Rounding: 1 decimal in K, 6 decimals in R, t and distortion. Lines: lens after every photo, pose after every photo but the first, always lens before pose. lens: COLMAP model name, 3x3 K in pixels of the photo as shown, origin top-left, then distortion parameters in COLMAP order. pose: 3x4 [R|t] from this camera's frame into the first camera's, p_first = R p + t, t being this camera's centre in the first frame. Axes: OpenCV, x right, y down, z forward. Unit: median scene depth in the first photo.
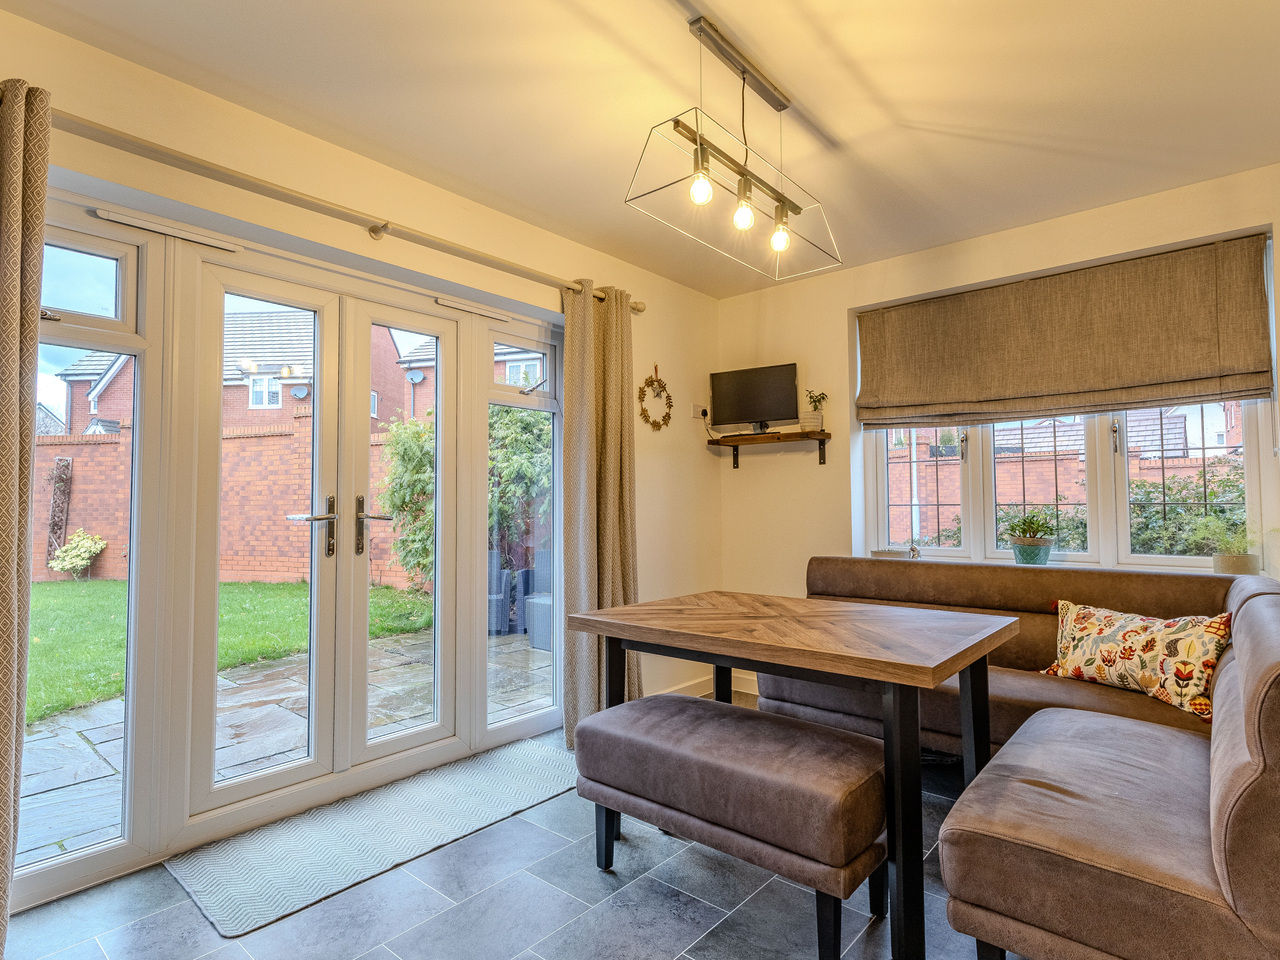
lens RADIAL K [[672.7, 0, 641.5], [0, 672.7, 479.0], [0, 0, 1]] dist [0.005014, 0.003391]
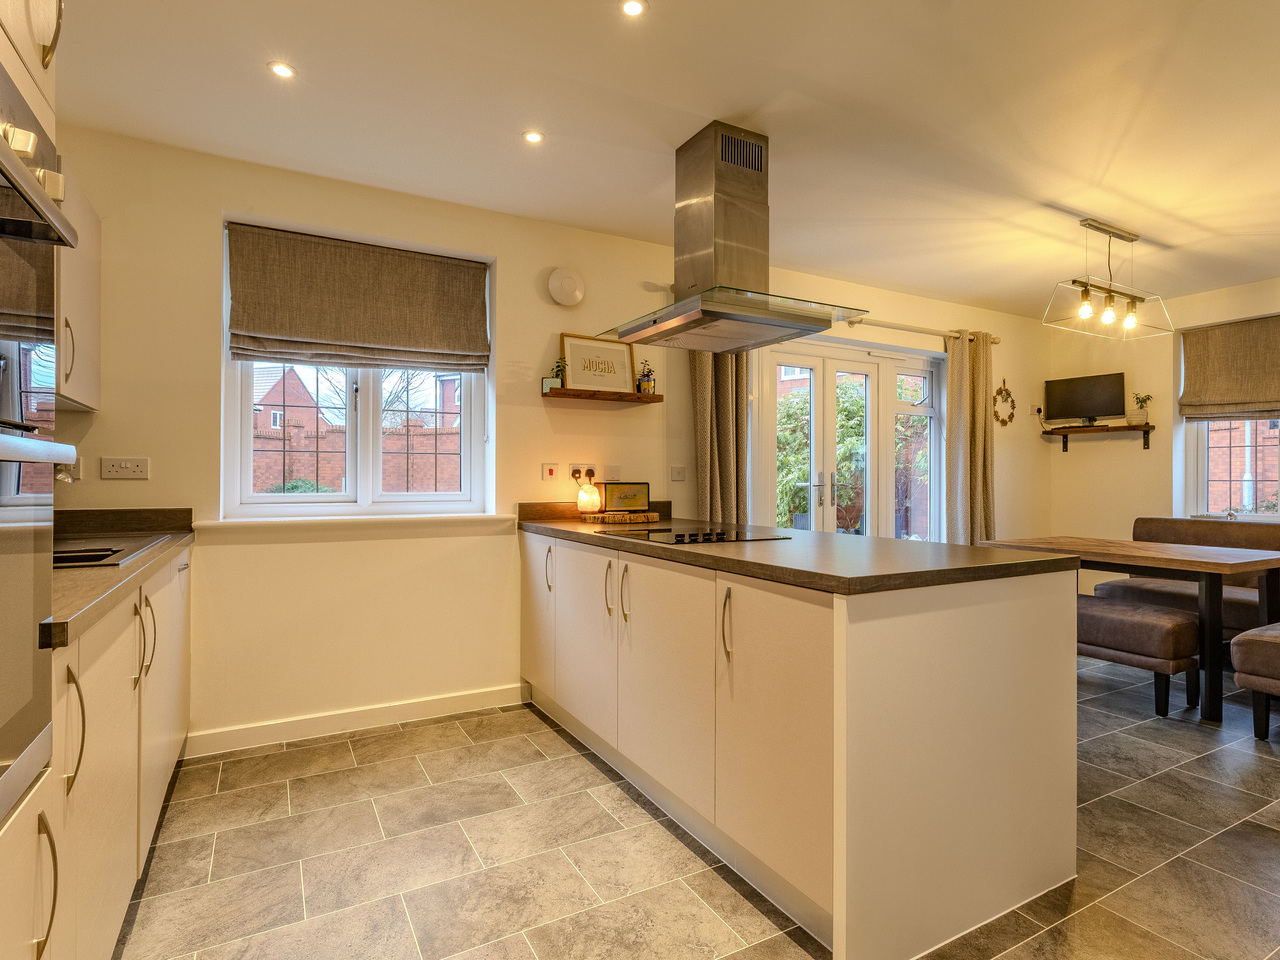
lens RADIAL K [[672.7, 0, 639.8], [0, 672.7, 479.4], [0, 0, 1]] dist [0.005014, 0.003391]
pose [[0.938628, 0.007838, -0.344843, -0.209121], [0.006199, 0.999197, 0.039583, -0.021896], [0.344876, -0.039291, 0.937825, -0.593868]]
